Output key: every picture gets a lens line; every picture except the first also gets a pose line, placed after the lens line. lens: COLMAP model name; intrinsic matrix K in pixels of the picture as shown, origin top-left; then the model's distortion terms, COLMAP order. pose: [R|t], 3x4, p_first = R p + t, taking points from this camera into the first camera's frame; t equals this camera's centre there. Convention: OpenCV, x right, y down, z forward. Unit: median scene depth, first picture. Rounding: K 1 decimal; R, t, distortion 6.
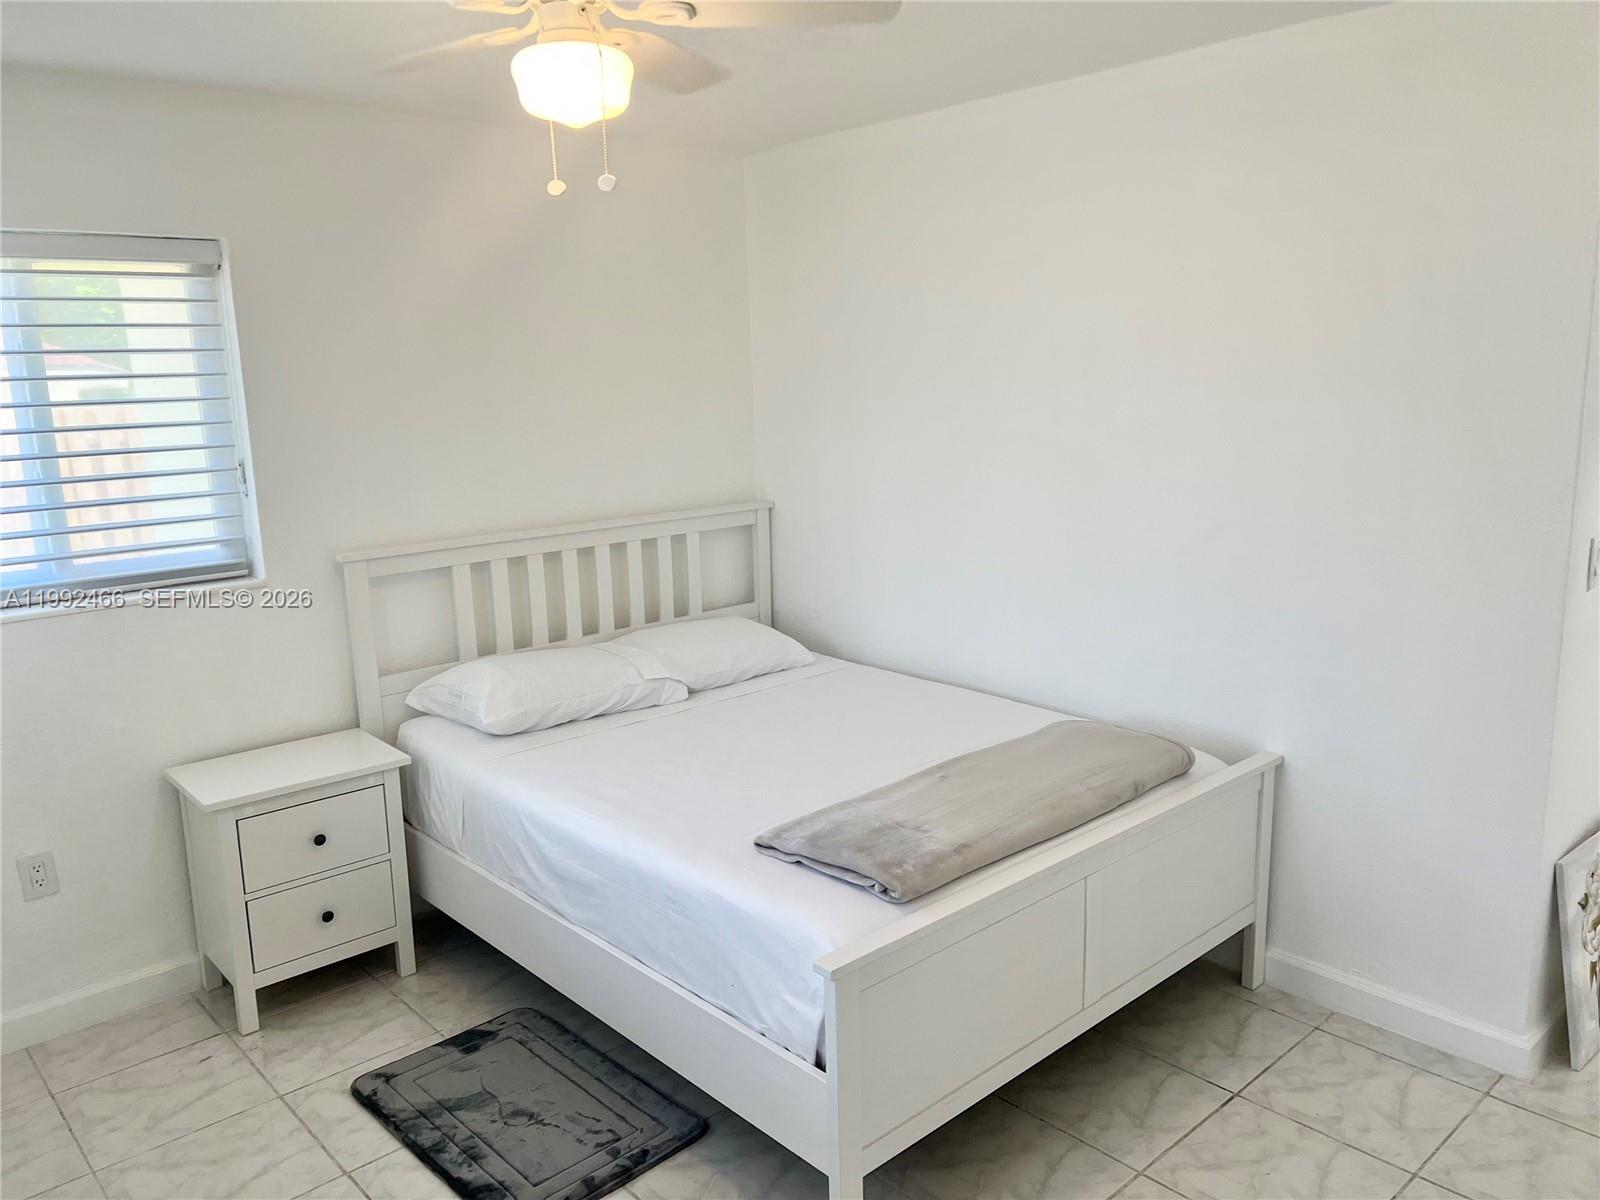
lens RADIAL K [[1206.5, 0, 802.6], [0, 1206.5, 596.3], [0, 0, 1]] dist [0.012281, -0.003086]
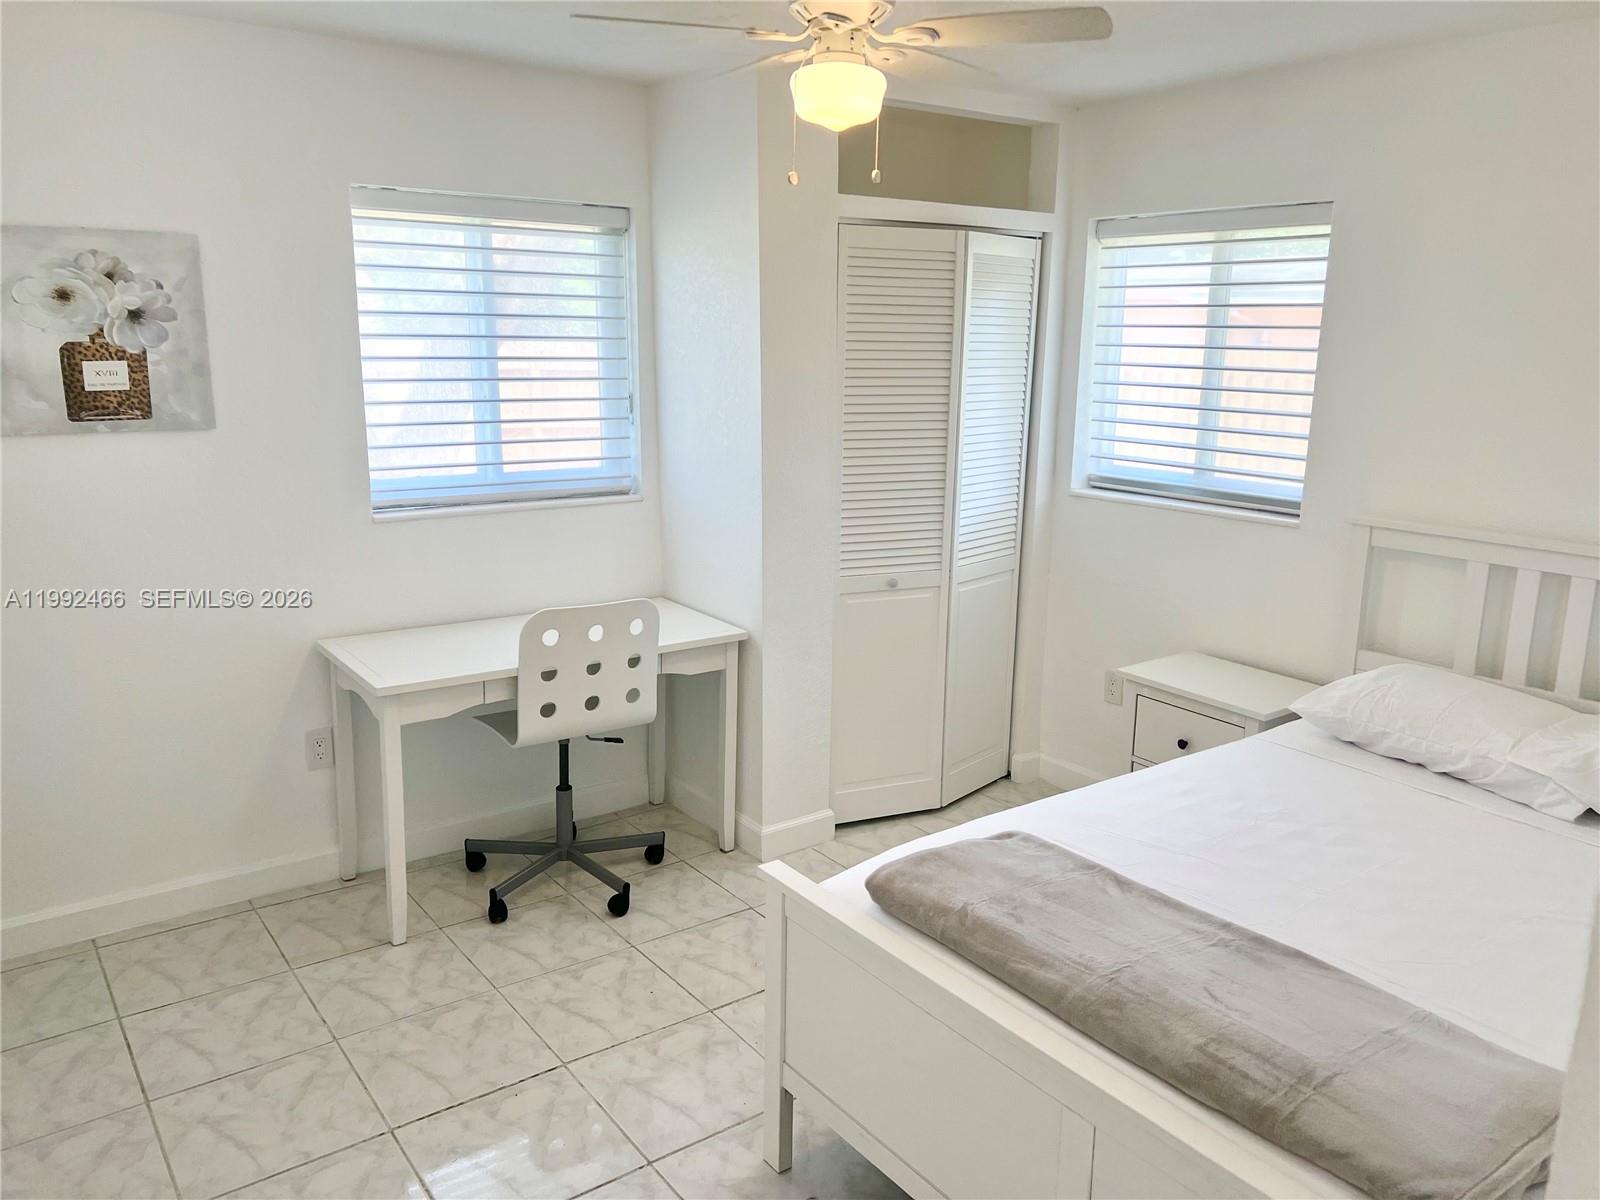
lens RADIAL K [[1206.5, 0, 802.4], [0, 1206.5, 603.0], [0, 0, 1]] dist [0.012281, -0.003086]
pose [[-0.118447, 0.245181, -0.962215, 0.653310], [-0.195470, 0.944317, 0.264682, -0.143153], [0.973531, 0.219435, -0.063926, 0.658831]]
